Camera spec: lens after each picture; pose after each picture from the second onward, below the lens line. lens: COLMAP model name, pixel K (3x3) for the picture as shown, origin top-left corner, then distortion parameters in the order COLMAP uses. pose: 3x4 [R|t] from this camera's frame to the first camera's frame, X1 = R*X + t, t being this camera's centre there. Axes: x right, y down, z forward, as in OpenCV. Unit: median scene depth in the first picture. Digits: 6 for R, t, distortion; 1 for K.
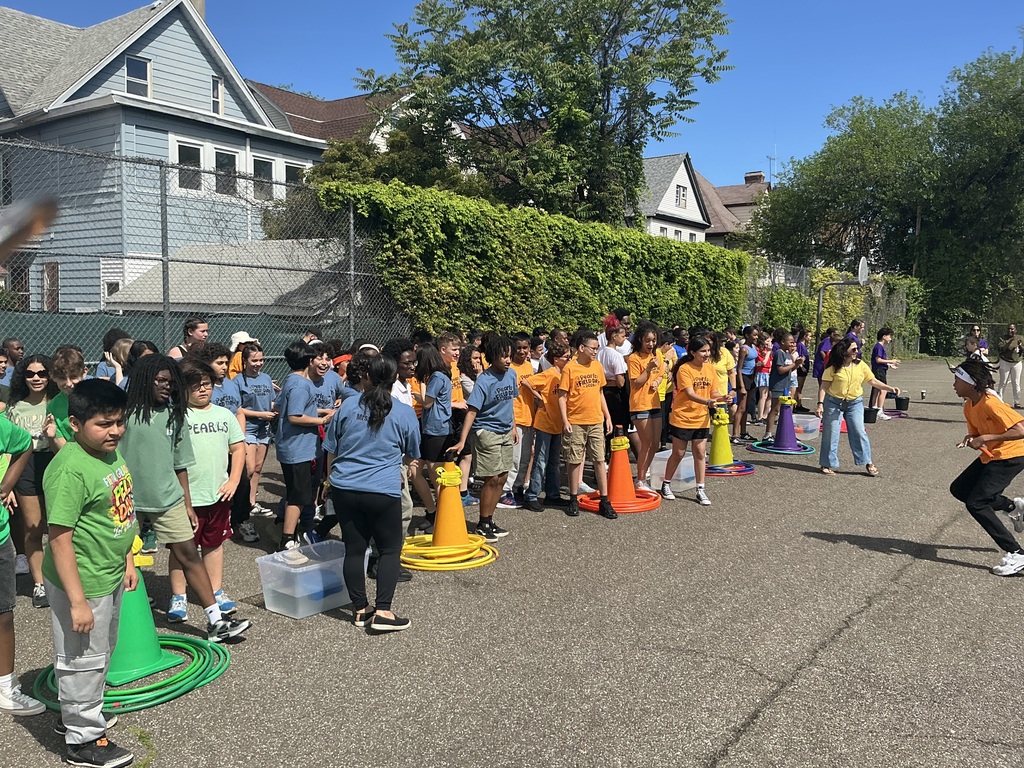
lens RADIAL K [[857.9, 0, 508.8], [0, 857.9, 382.3], [0, 0, 1]] dist [0.097258, -0.207865]
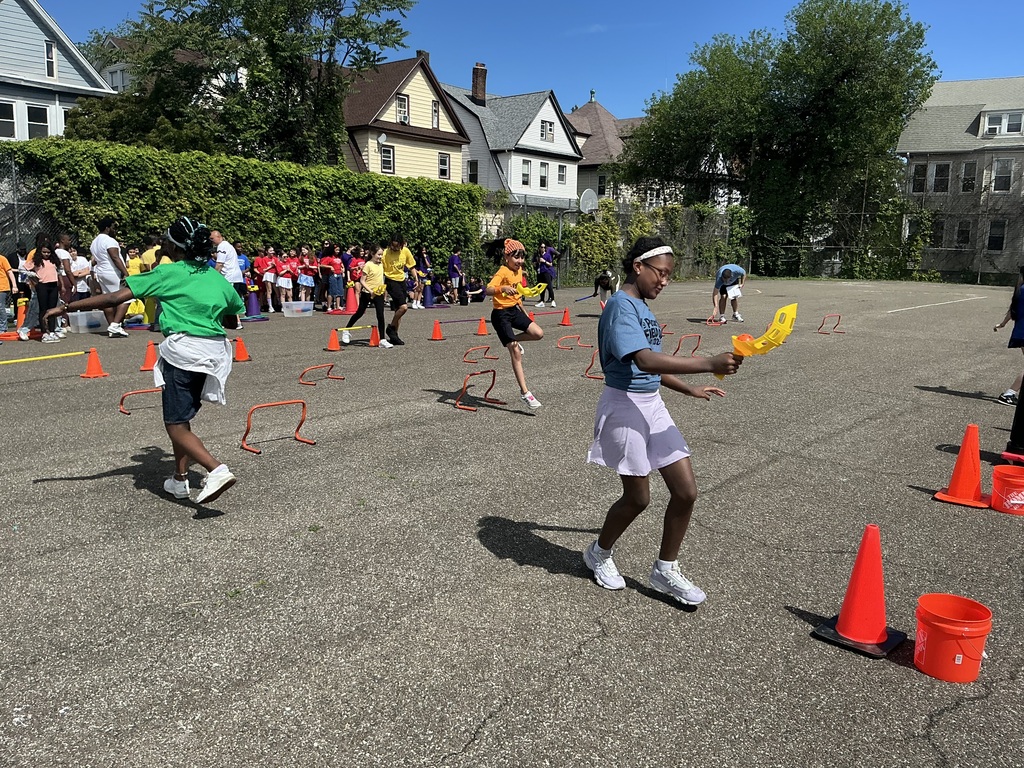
lens RADIAL K [[857.9, 0, 518.8], [0, 857.9, 391.6], [0, 0, 1]] dist [0.097258, -0.207865]
pose [[0.999641, 0.000388, -0.026804, 0.439092], [0.001990, 0.996060, 0.088655, 0.037529], [0.026733, -0.088676, 0.995702, -0.274011]]
